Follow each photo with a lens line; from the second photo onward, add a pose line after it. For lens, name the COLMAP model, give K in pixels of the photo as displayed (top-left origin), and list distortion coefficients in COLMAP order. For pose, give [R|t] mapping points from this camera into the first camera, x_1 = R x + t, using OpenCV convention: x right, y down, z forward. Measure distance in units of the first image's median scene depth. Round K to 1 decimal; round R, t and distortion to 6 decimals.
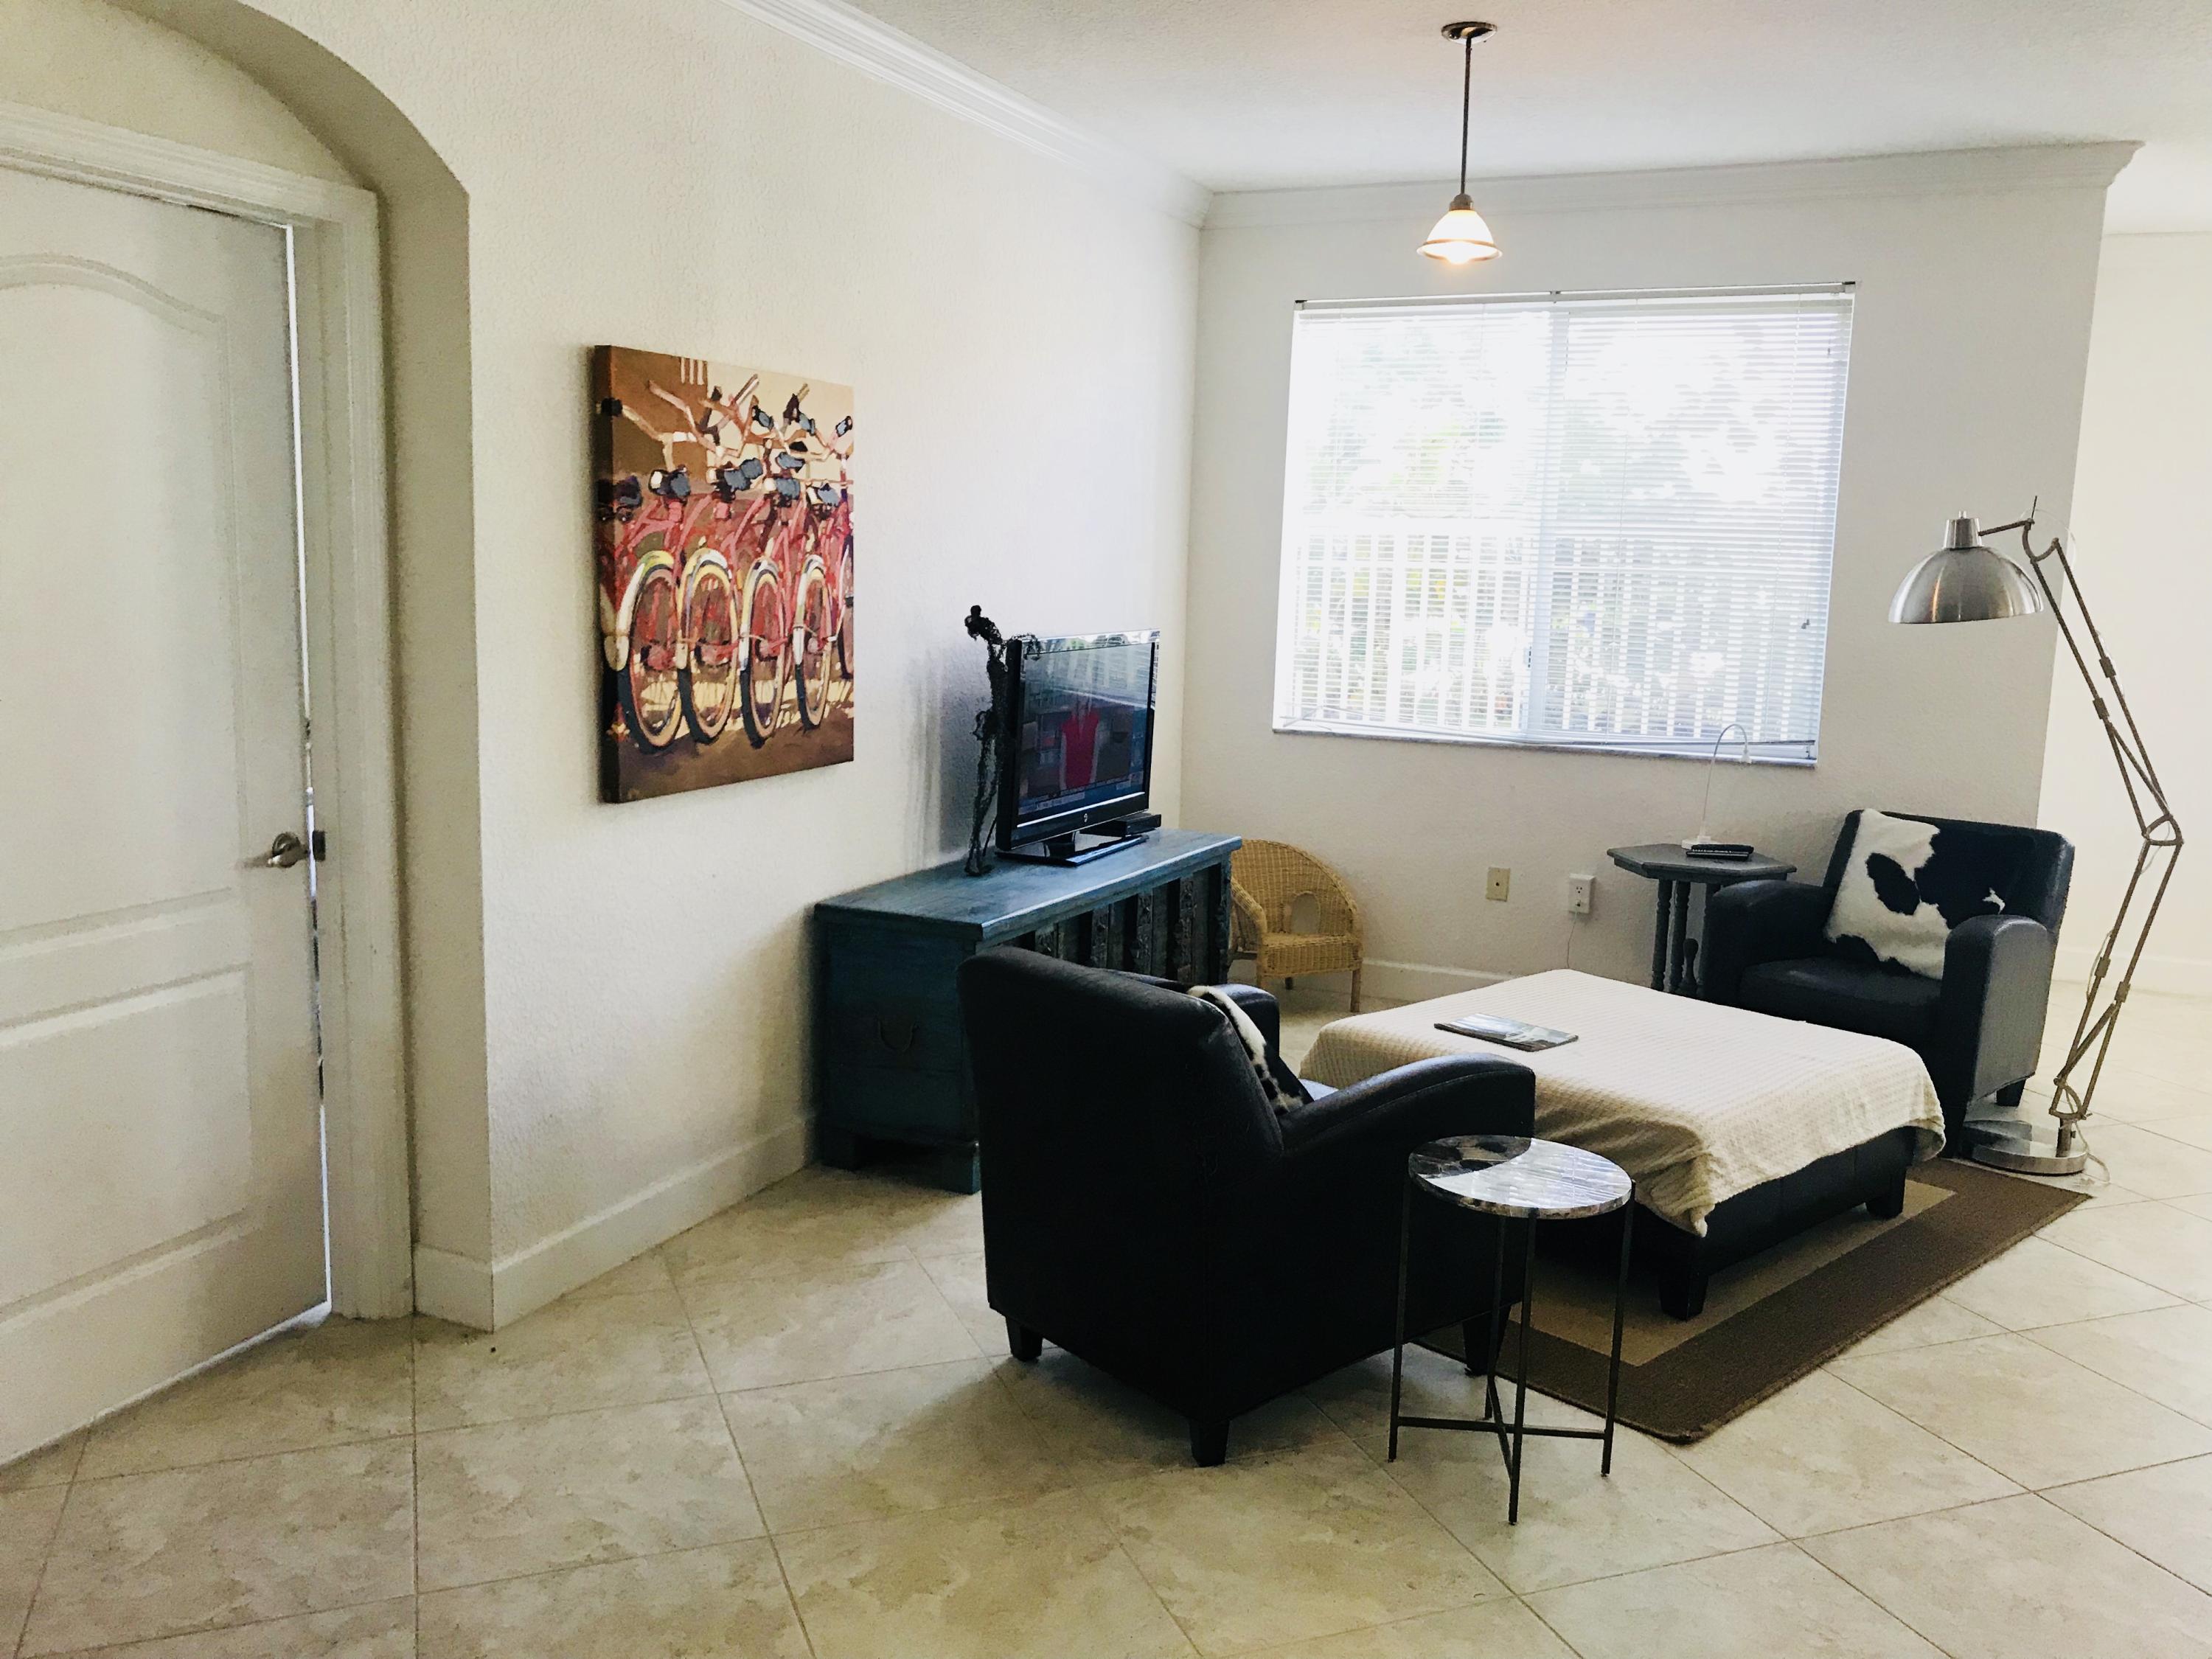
lens RADIAL K [[1811.6, 0, 1088.3], [0, 1811.6, 826.1], [0, 0, 1]] dist [0.042966, -0.063231]
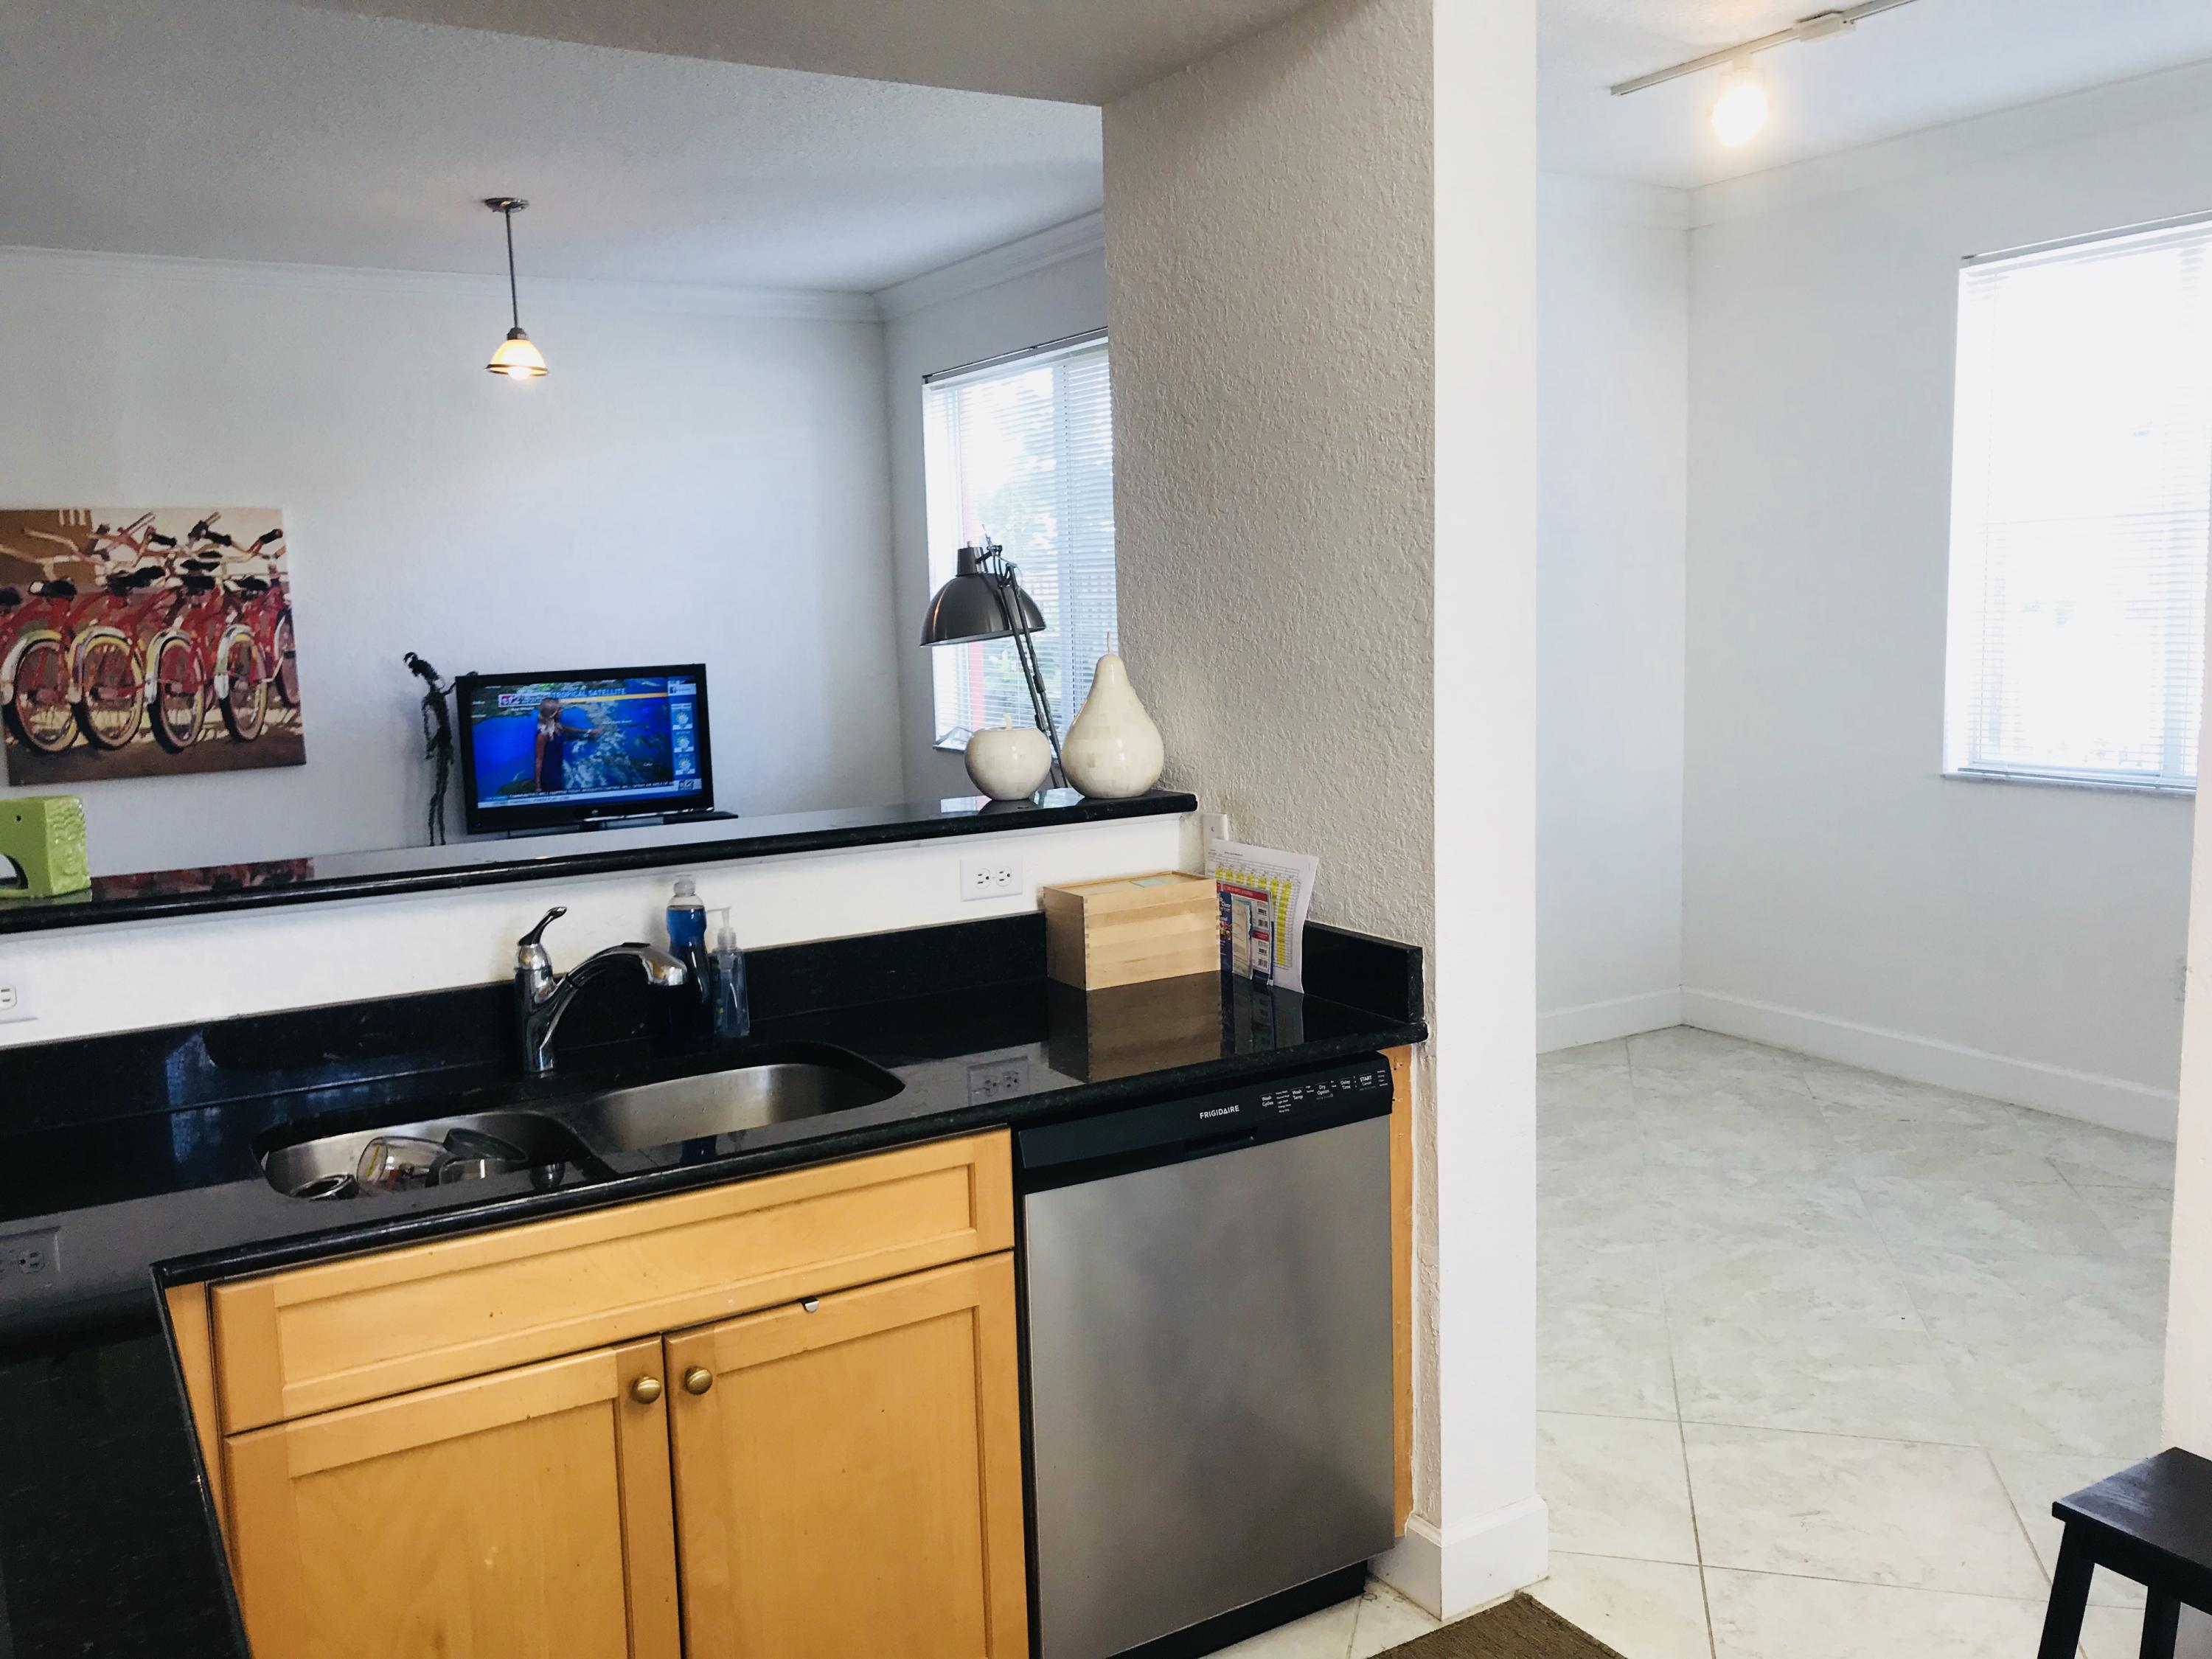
lens RADIAL K [[1811.6, 0, 1099.8], [0, 1811.6, 809.2], [0, 0, 1]] dist [0.042966, -0.063231]
pose [[0.830294, 0.006934, -0.557282, 1.336646], [-0.026137, 0.999307, -0.026507, 0.024186], [0.556712, 0.036575, 0.829900, 0.165590]]
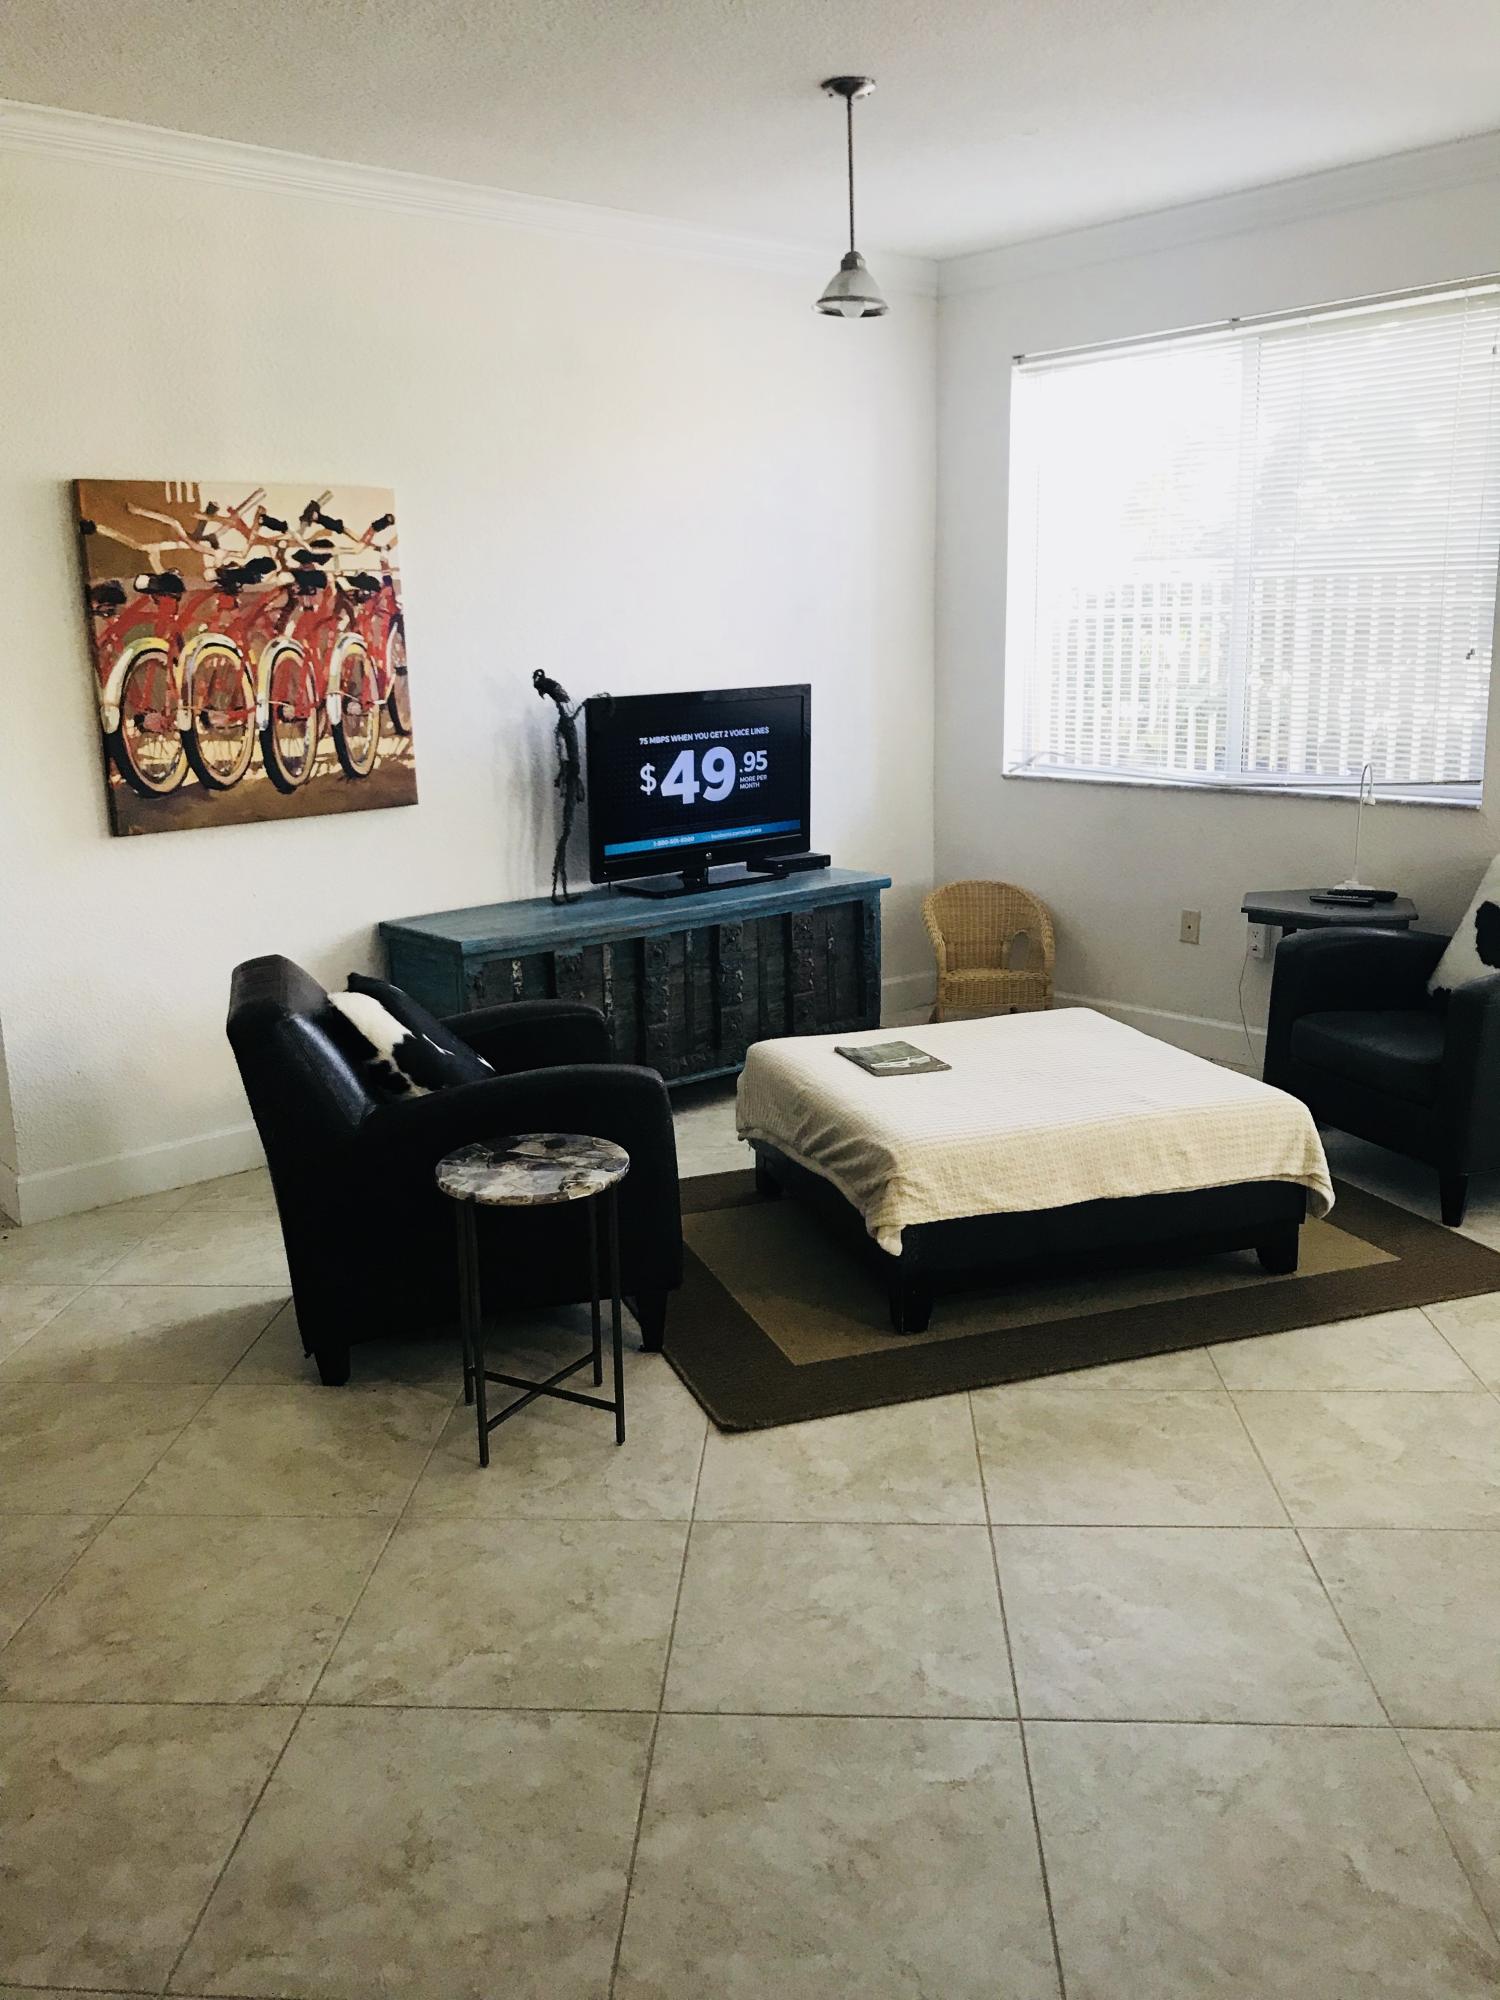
lens RADIAL K [[1638.0, 0, 707.3], [0, 1638.0, 969.5], [0, 0, 1]] dist [0.042966, -0.063231]
pose [[0.908801, 0.037576, -0.415535, 0.557626], [-0.012647, 0.997960, 0.062584, 0.003164], [0.417038, -0.051621, 0.907422, 0.096474]]
